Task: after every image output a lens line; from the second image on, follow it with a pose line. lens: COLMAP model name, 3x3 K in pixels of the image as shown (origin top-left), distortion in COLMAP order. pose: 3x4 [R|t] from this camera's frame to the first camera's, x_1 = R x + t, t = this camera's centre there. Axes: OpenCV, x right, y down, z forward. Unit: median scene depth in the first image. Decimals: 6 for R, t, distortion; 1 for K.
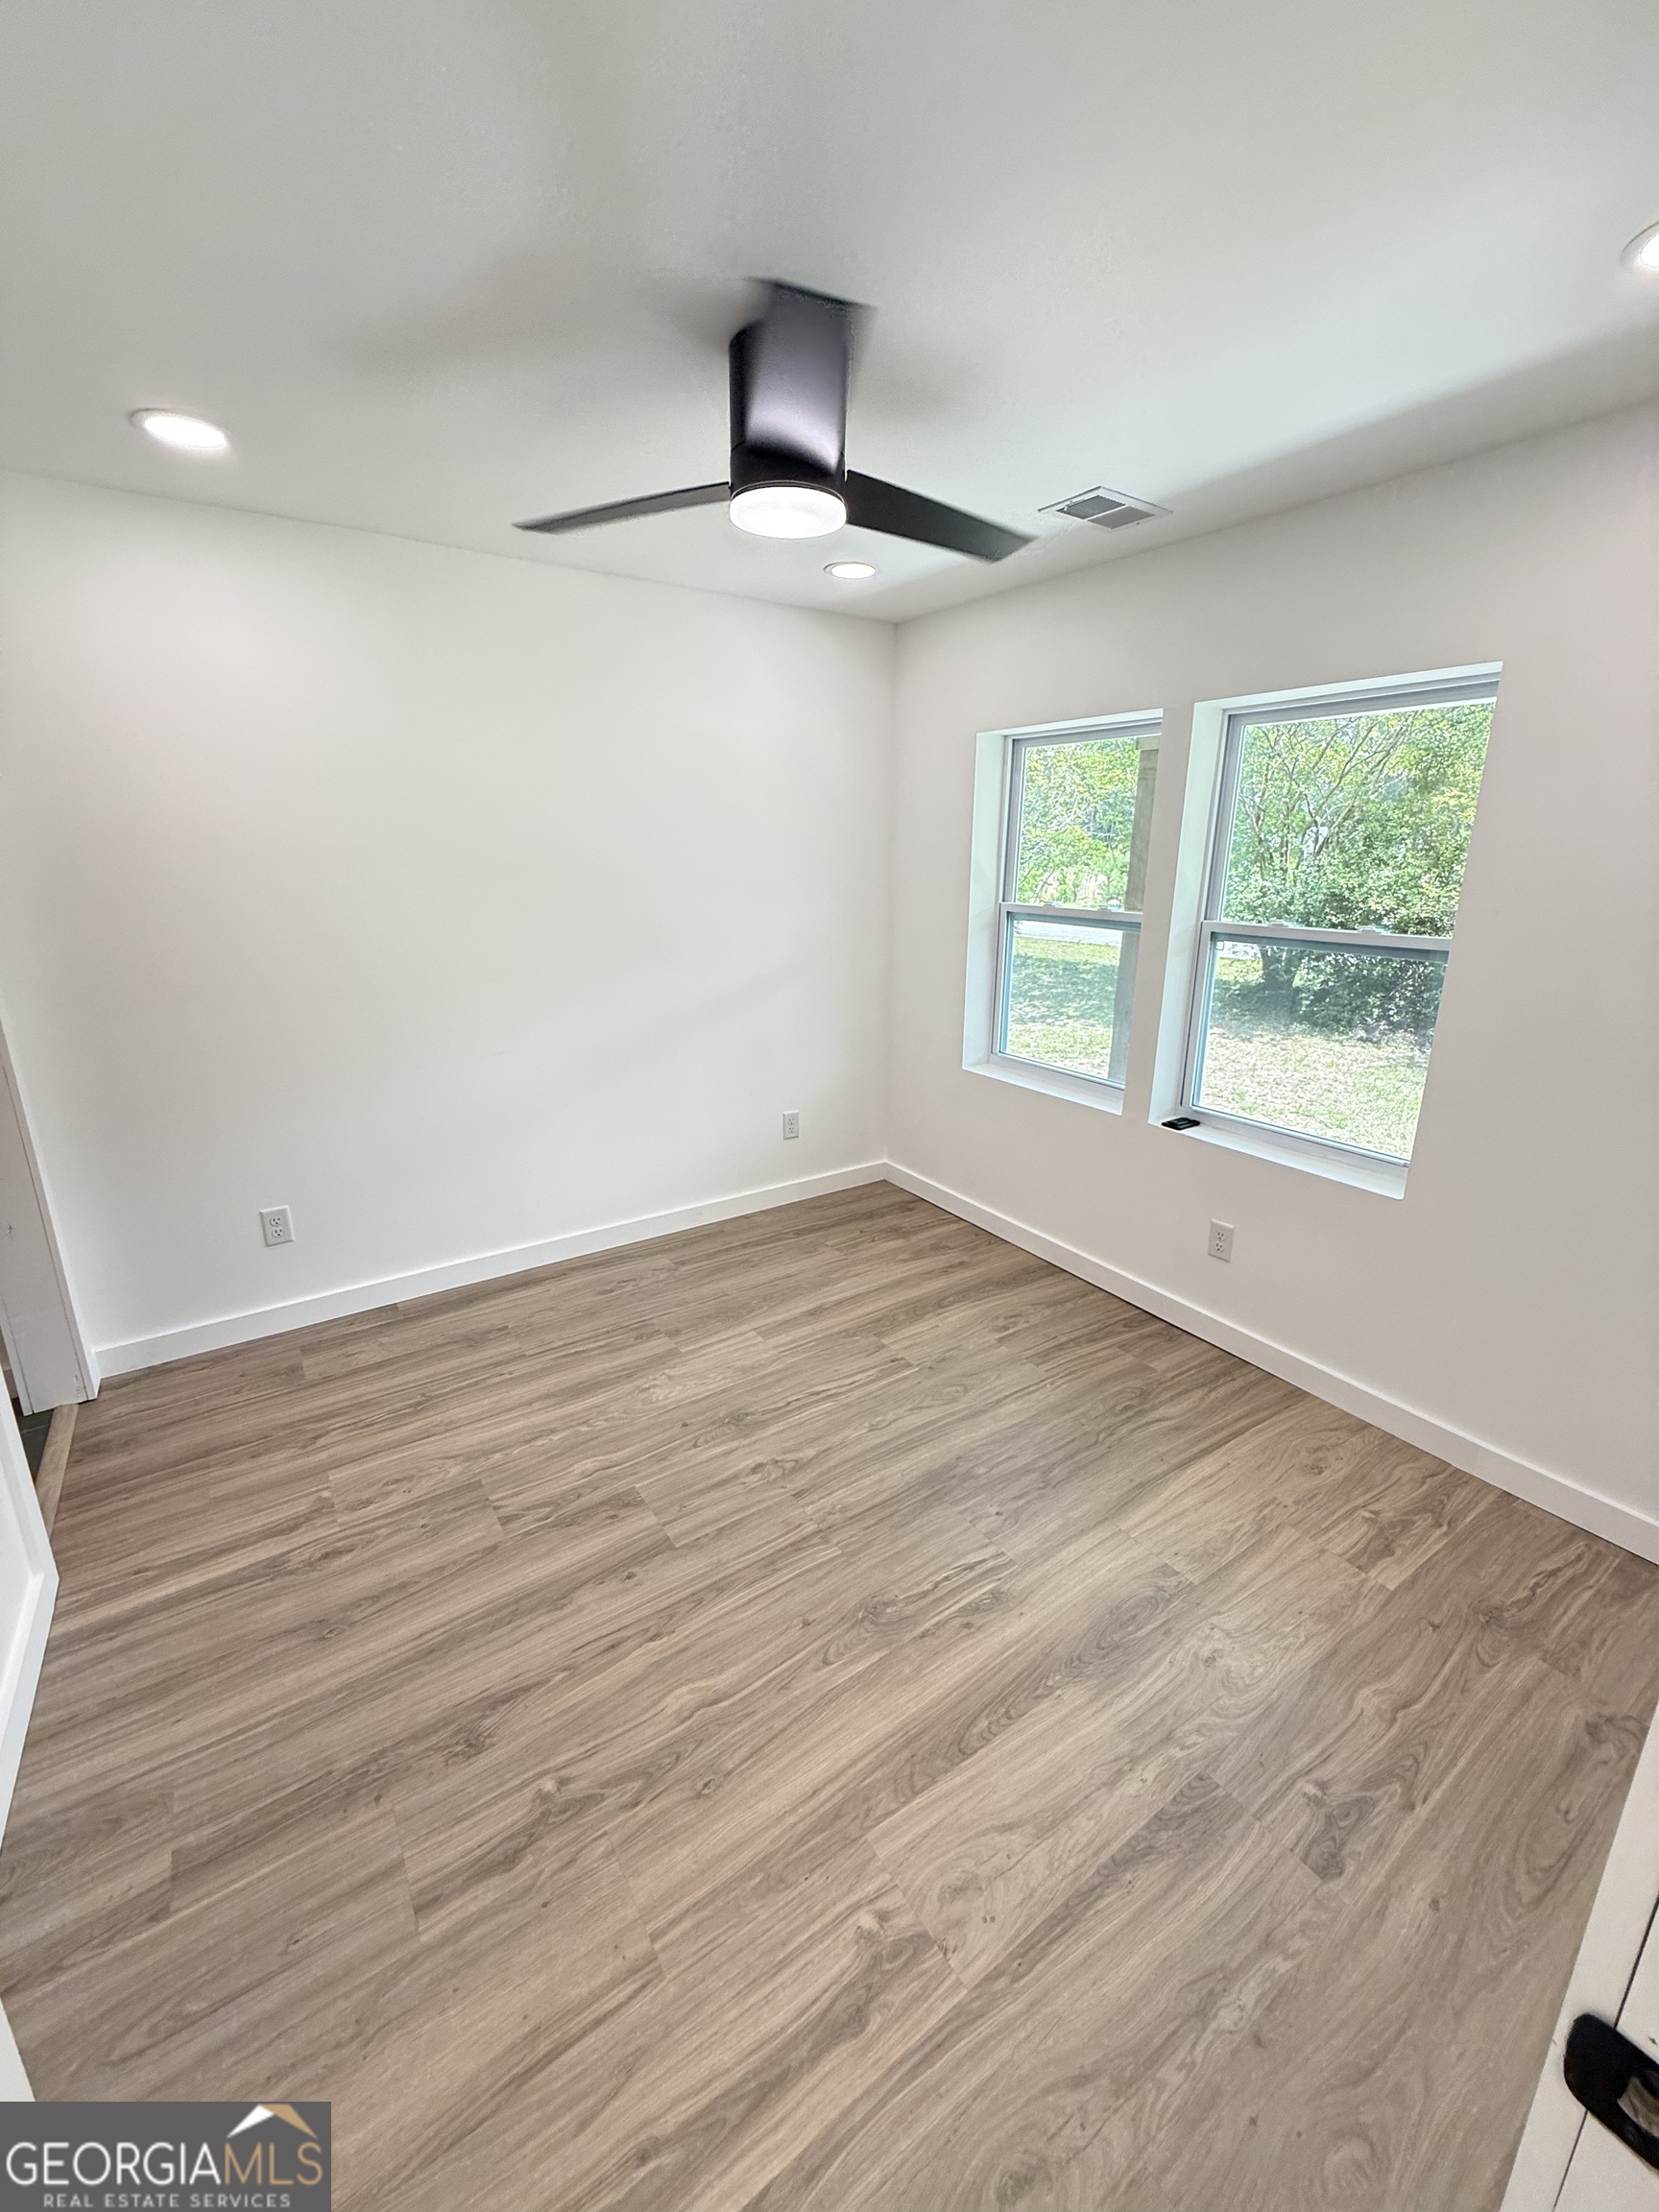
lens RADIAL K [[883.8, 0, 830.6], [0, 883.8, 1100.0], [0, 0, 1]] dist [0.000036, 0.000647]
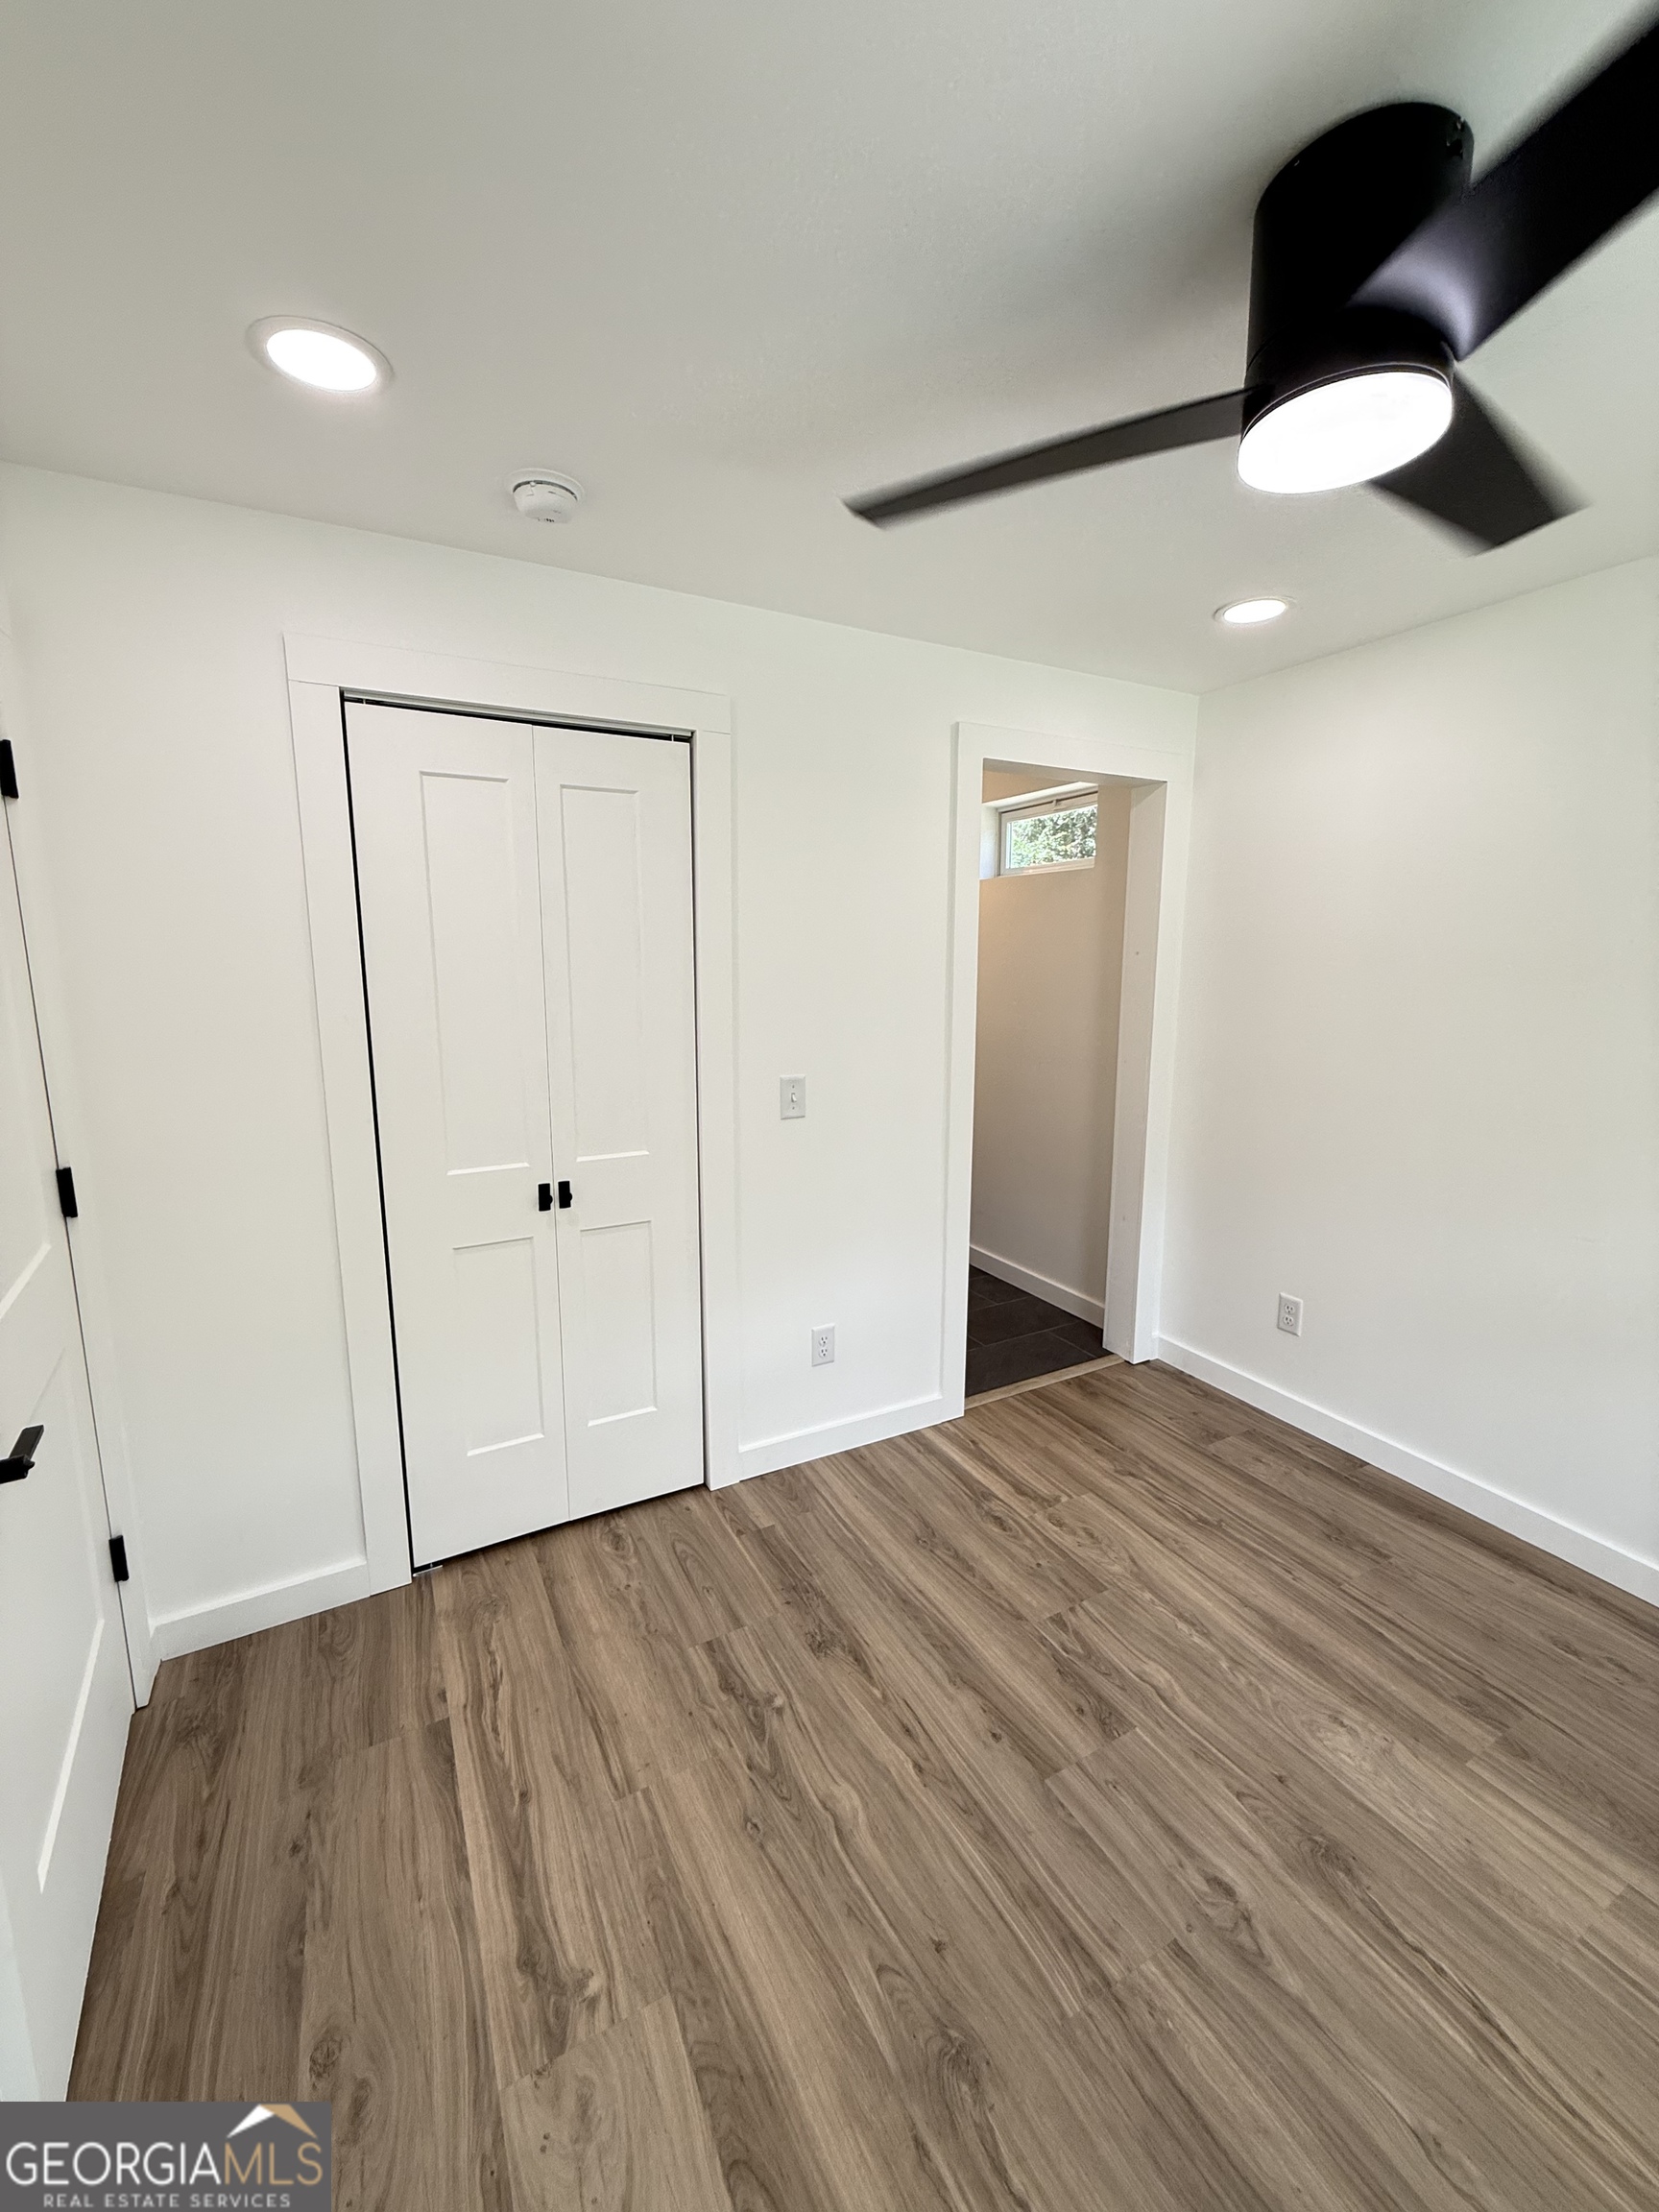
lens RADIAL K [[883.8, 0, 830.6], [0, 883.8, 1100.0], [0, 0, 1]] dist [0.000036, 0.000647]
pose [[-0.107791, 0.161551, -0.980960, 0.617914], [-0.268606, 0.945281, 0.185191, -0.217971], [0.957200, 0.283453, -0.058499, 0.750552]]
